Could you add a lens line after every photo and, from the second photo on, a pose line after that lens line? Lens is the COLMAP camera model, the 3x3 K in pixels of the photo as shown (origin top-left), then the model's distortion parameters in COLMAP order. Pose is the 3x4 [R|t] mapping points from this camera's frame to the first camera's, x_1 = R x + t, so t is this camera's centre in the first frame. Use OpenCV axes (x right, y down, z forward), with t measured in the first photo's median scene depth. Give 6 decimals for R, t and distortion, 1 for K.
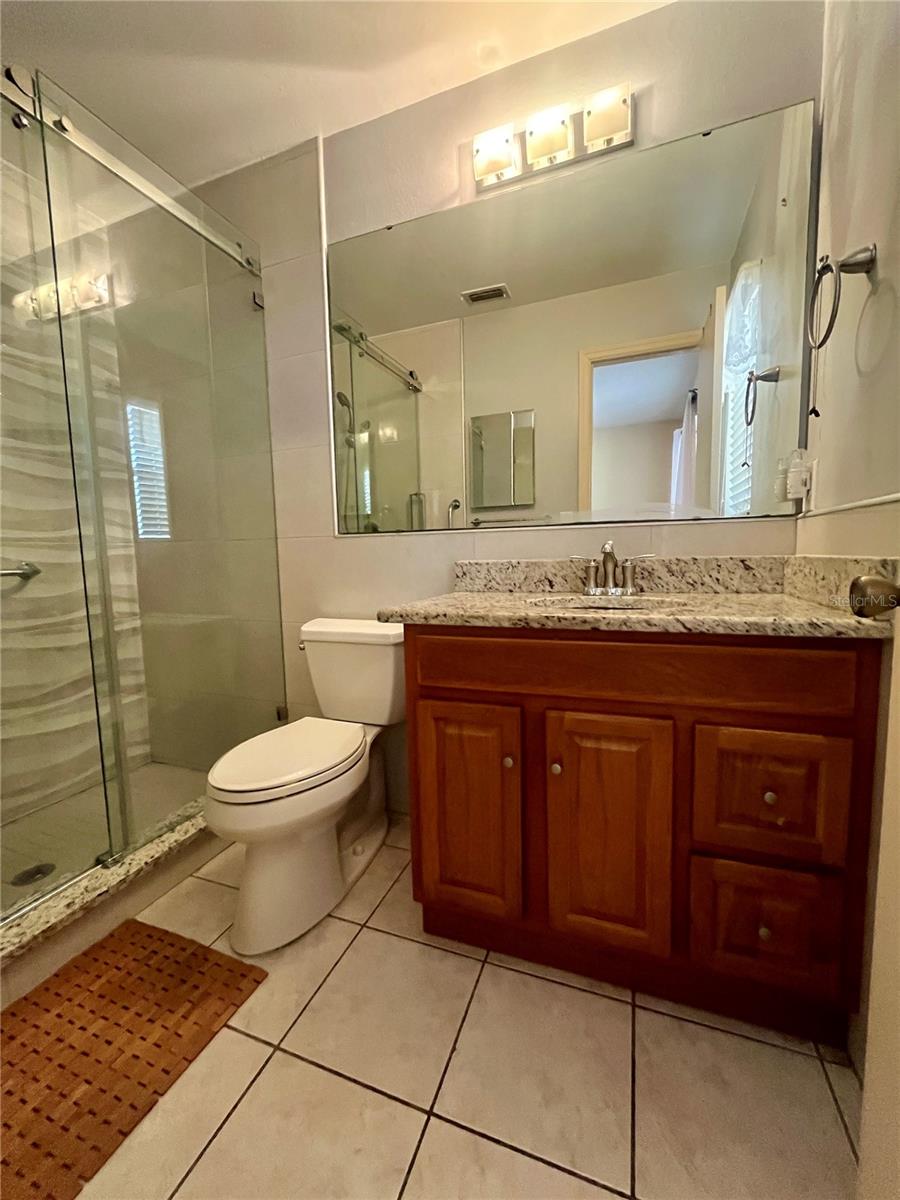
lens RADIAL K [[482.6, 0, 448.2], [0, 482.6, 602.3], [0, 0, 1]] dist [-0.003255, 0.000299]
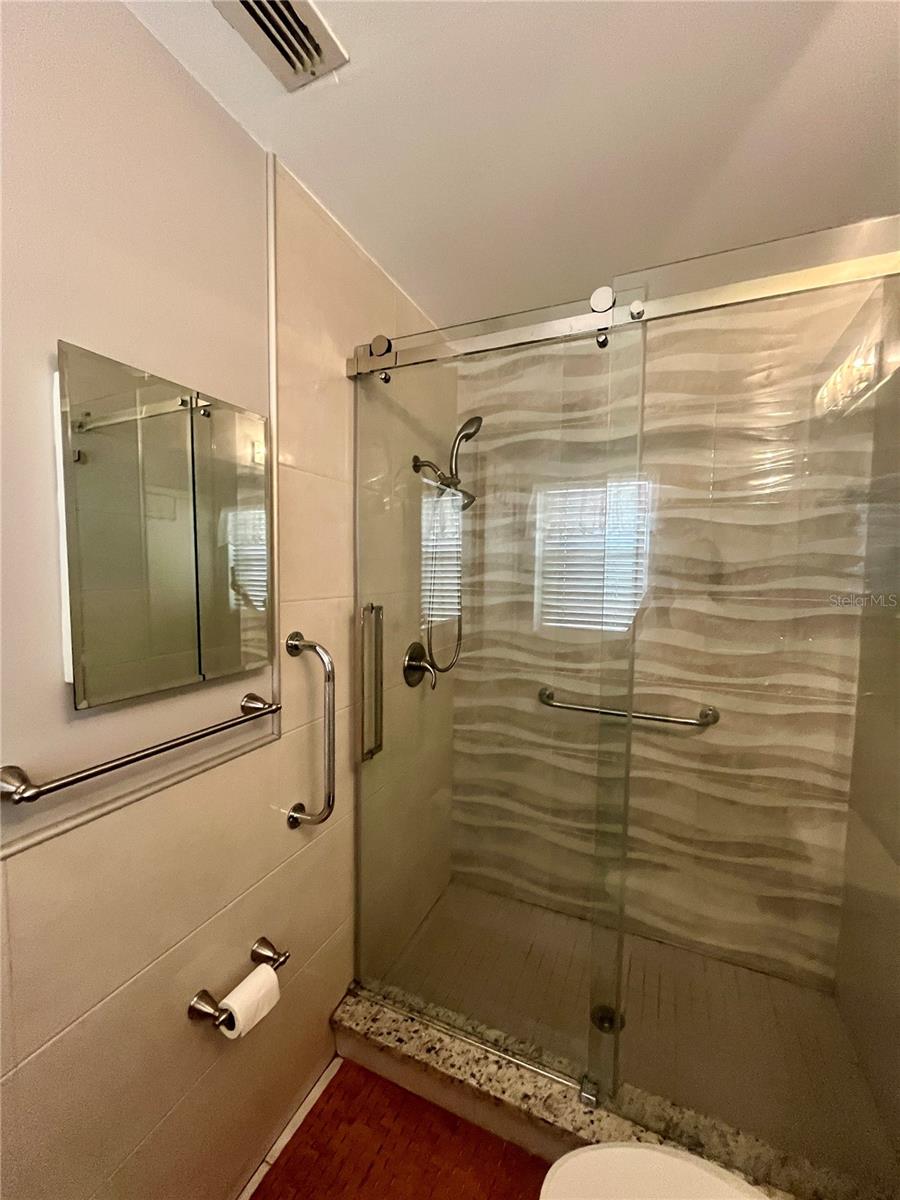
lens RADIAL K [[482.6, 0, 449.3], [0, 482.6, 602.0], [0, 0, 1]] dist [-0.003255, 0.000299]
pose [[-0.046984, 0.090339, -0.994802, 0.104189], [-0.109400, 0.989446, 0.095020, -0.340157], [0.992887, 0.113296, -0.036605, 0.505507]]
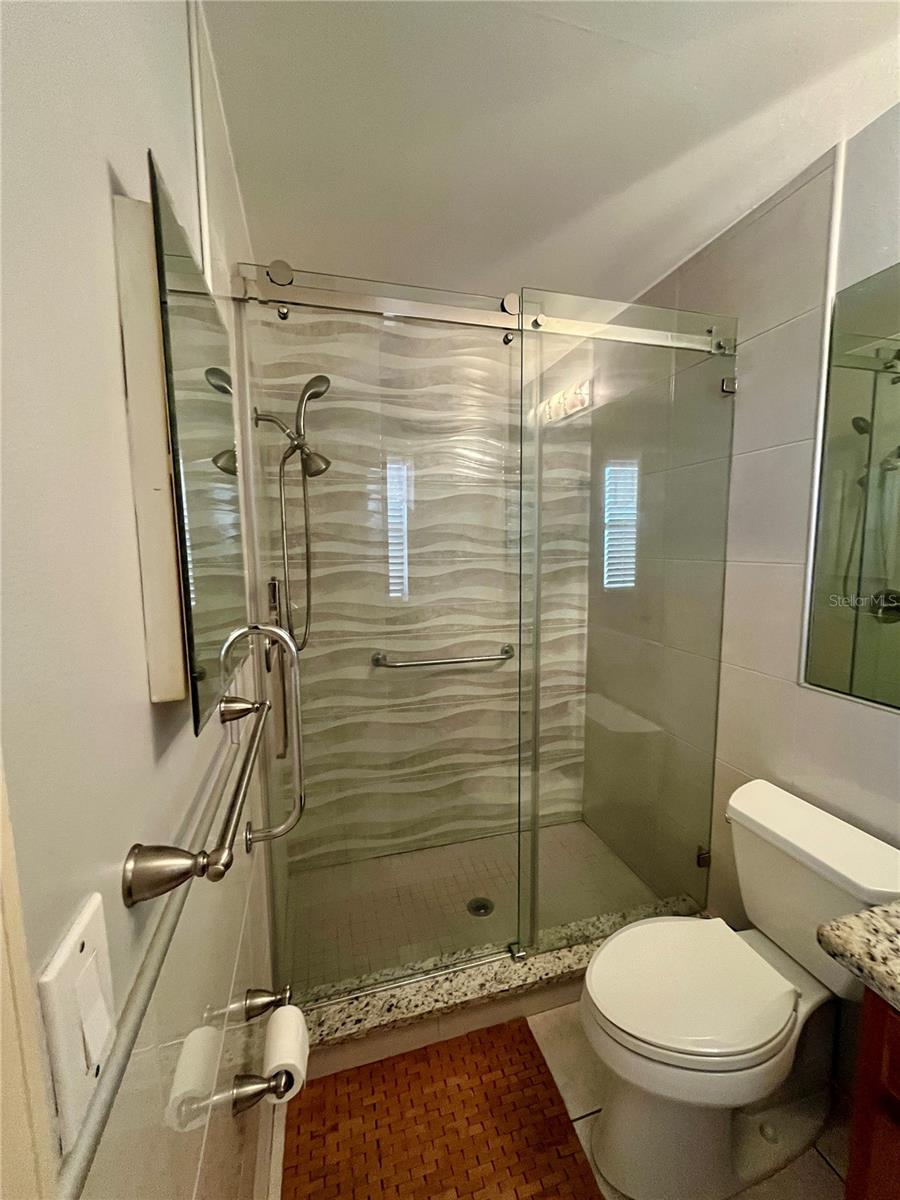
lens RADIAL K [[482.6, 0, 450.3], [0, 482.6, 602.9], [0, 0, 1]] dist [-0.003255, 0.000299]
pose [[0.606444, 0.107735, -0.787794, 0.013199], [-0.080881, 0.993997, 0.073672, -0.280343], [0.791002, 0.019039, 0.611517, 0.116329]]
